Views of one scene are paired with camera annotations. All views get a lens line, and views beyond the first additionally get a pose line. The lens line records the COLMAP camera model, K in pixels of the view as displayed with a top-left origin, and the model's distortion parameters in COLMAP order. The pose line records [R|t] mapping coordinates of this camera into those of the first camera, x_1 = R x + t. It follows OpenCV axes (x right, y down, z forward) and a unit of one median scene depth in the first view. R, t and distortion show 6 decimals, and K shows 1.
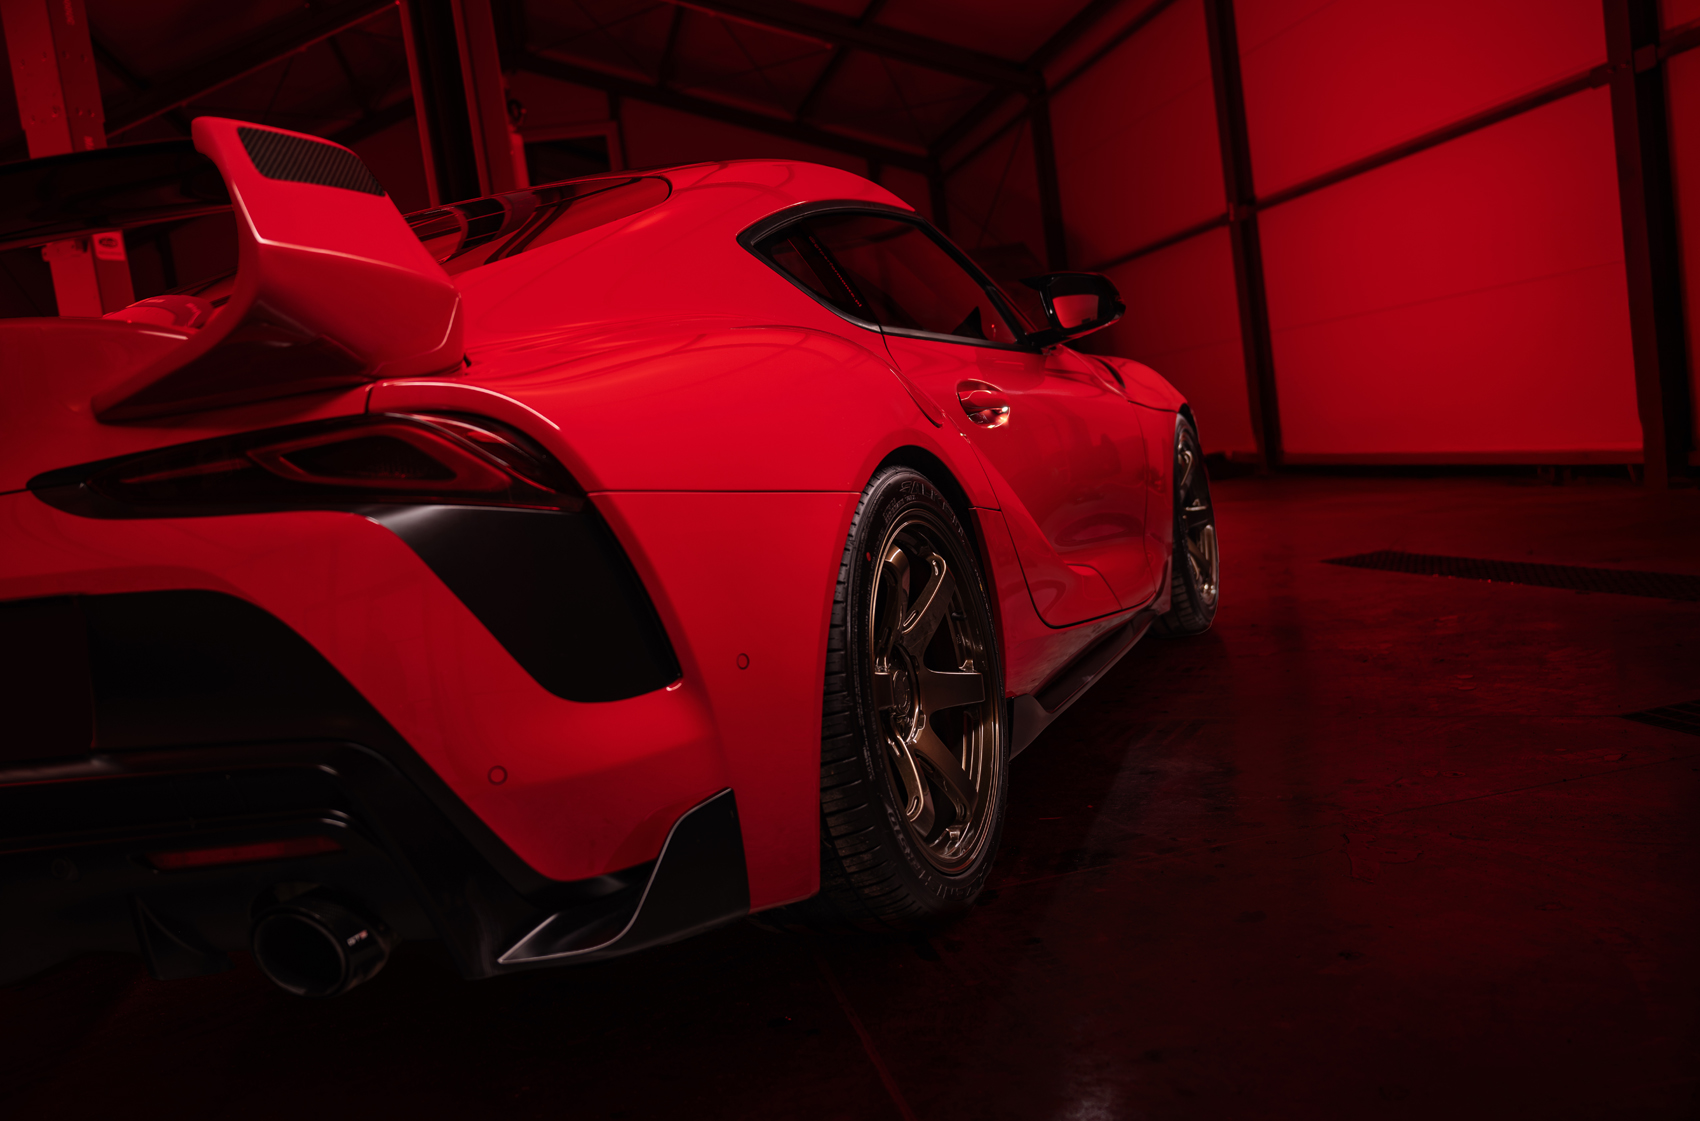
lens RADIAL K [[1435.0, 0, 854.5], [0, 1435.0, 558.8], [0, 0, 1]] dist [0.000506, -0.001931]
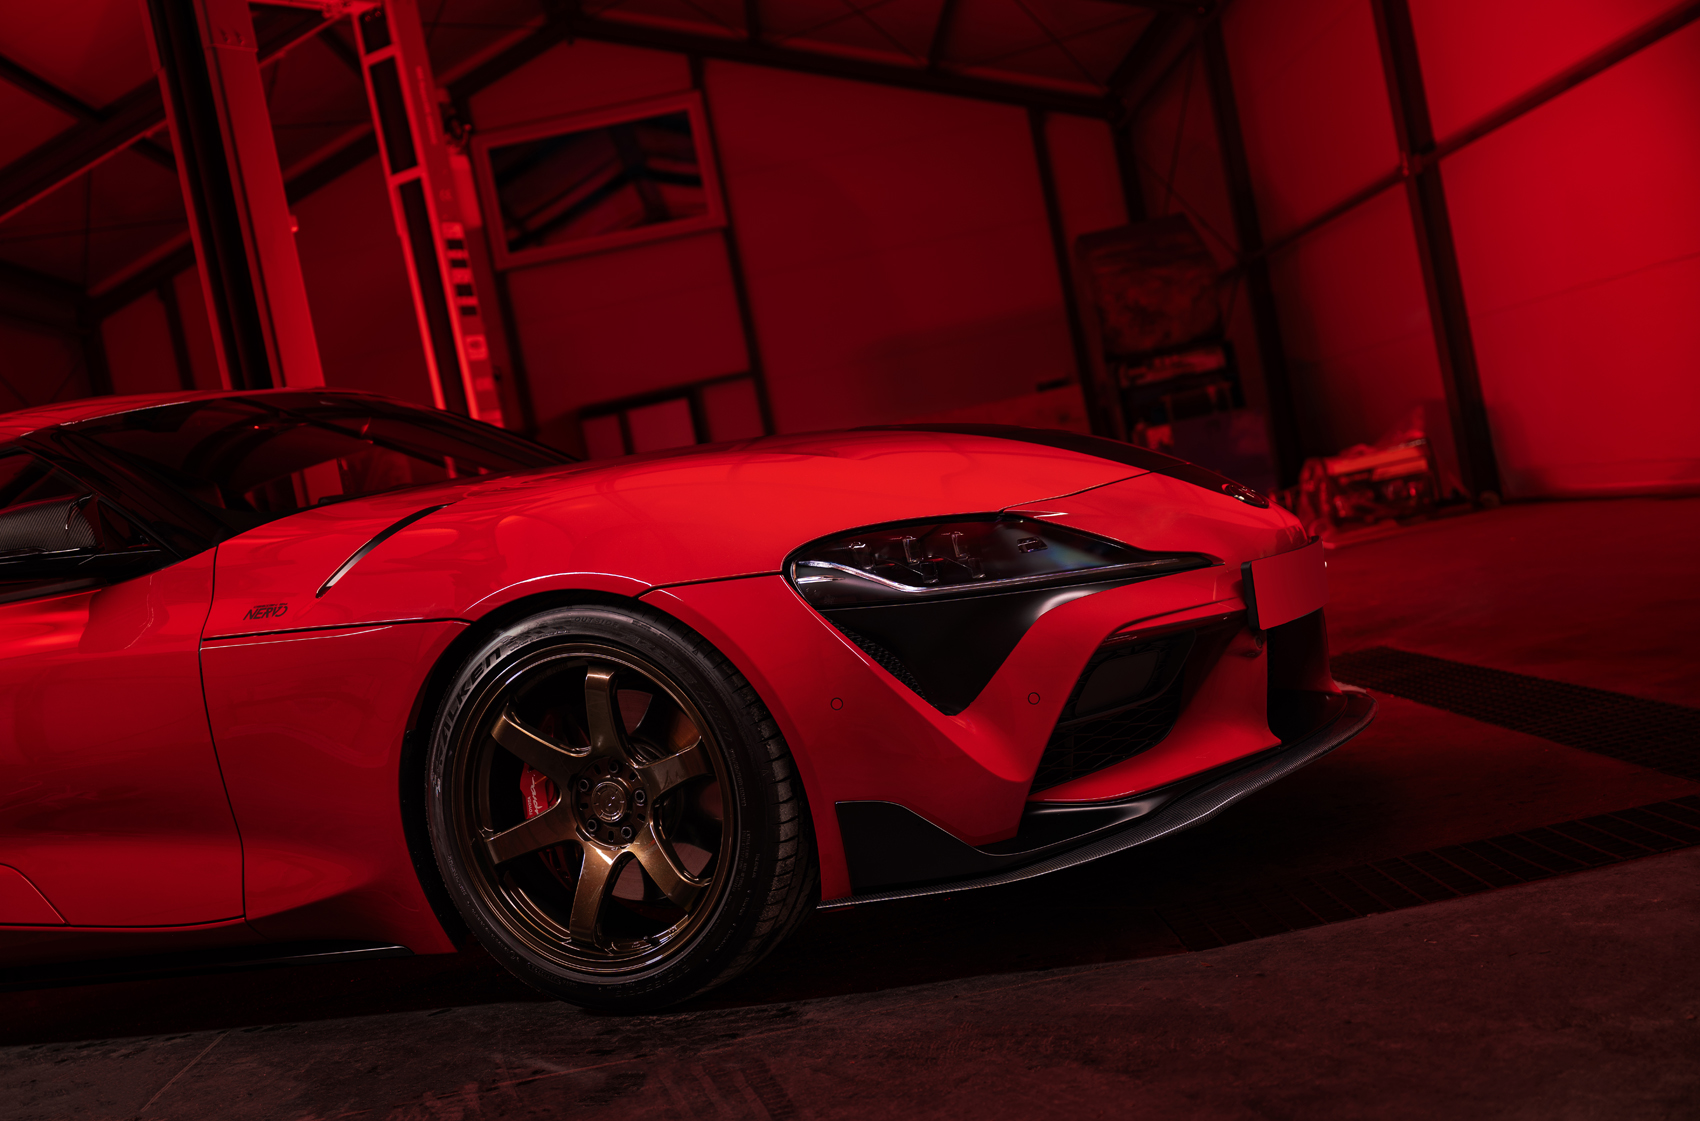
lens RADIAL K [[1937.8, 0, 832.8], [0, 1937.8, 564.8], [0, 0, 1]] dist [-0.003349, 0.000000]
pose [[0.983314, -0.051494, -0.174474, 0.588839], [0.046515, 0.998389, -0.032507, -0.061164], [0.175866, 0.023849, 0.984125, -0.184535]]
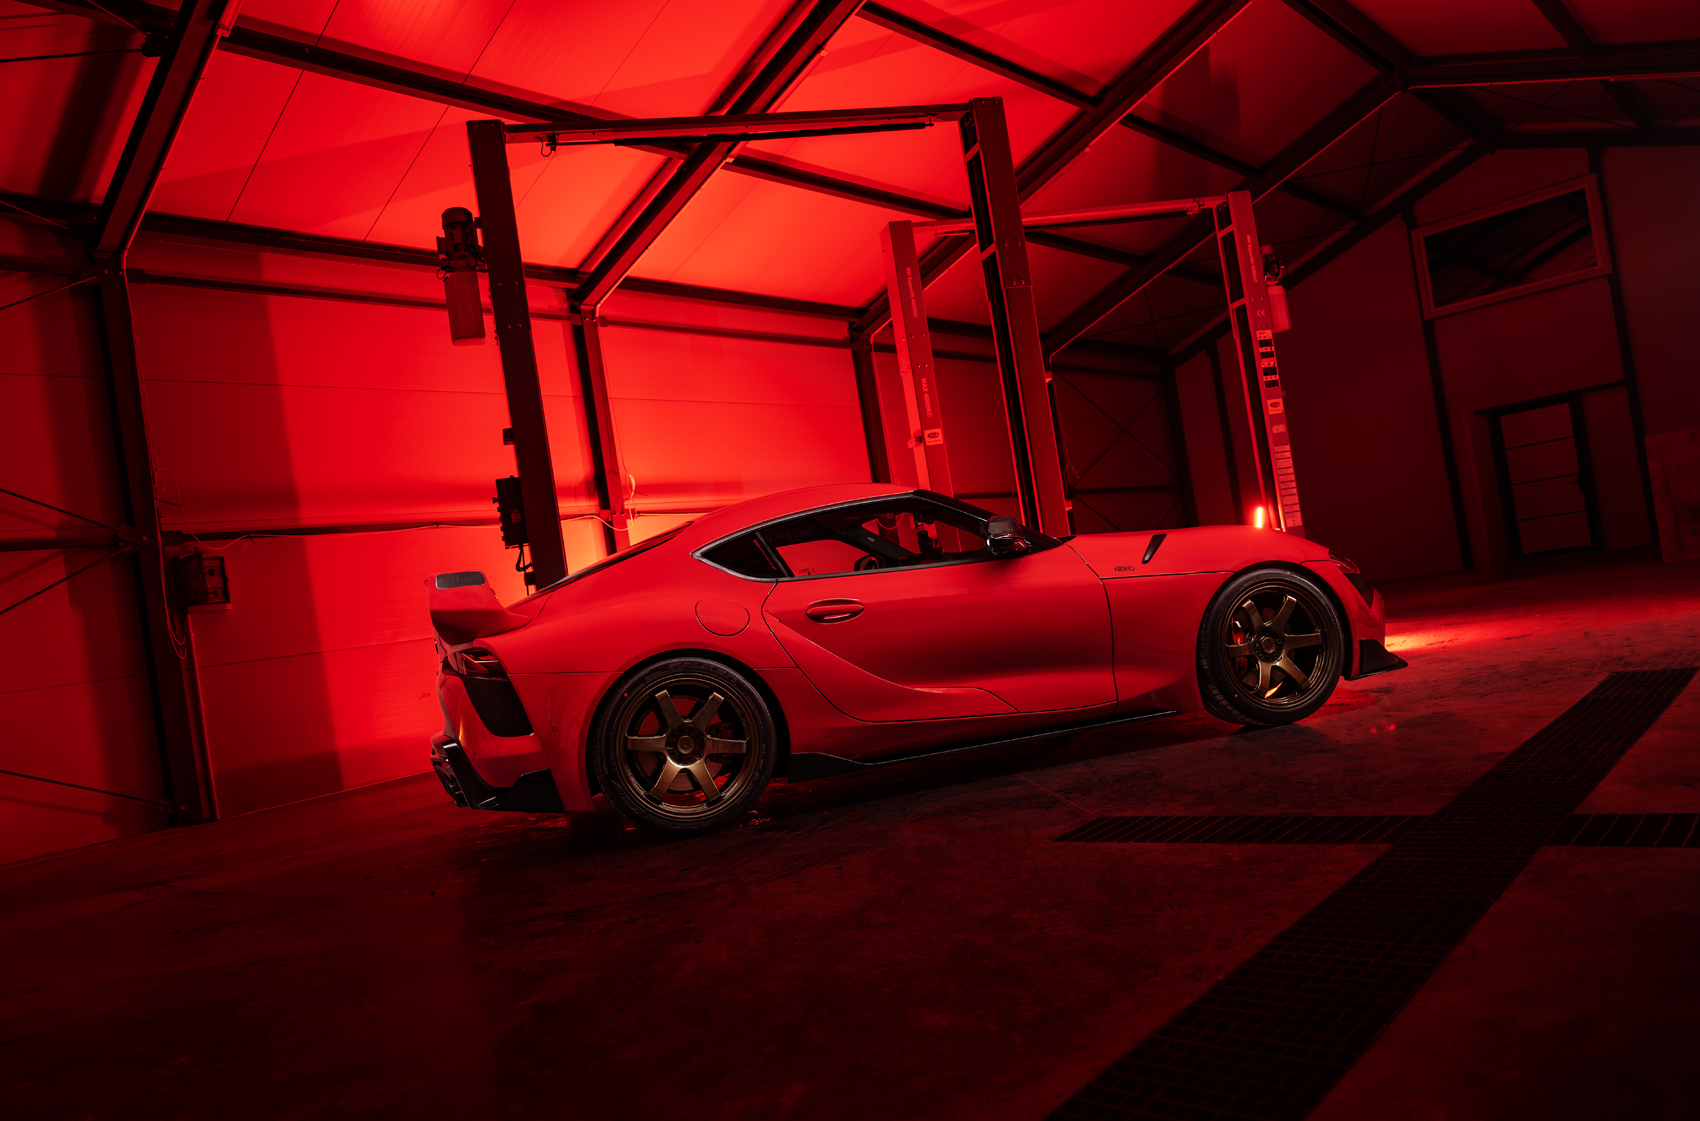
lens RADIAL K [[1180.6, 0, 818.9], [0, 1180.6, 601.2], [0, 0, 1]] dist [0.011097, 0.000760]
pose [[0.617122, 0.034523, -0.786110, 1.420699], [0.000382, 0.999024, 0.044174, -0.197815], [0.786867, -0.027561, 0.616507, -0.073437]]
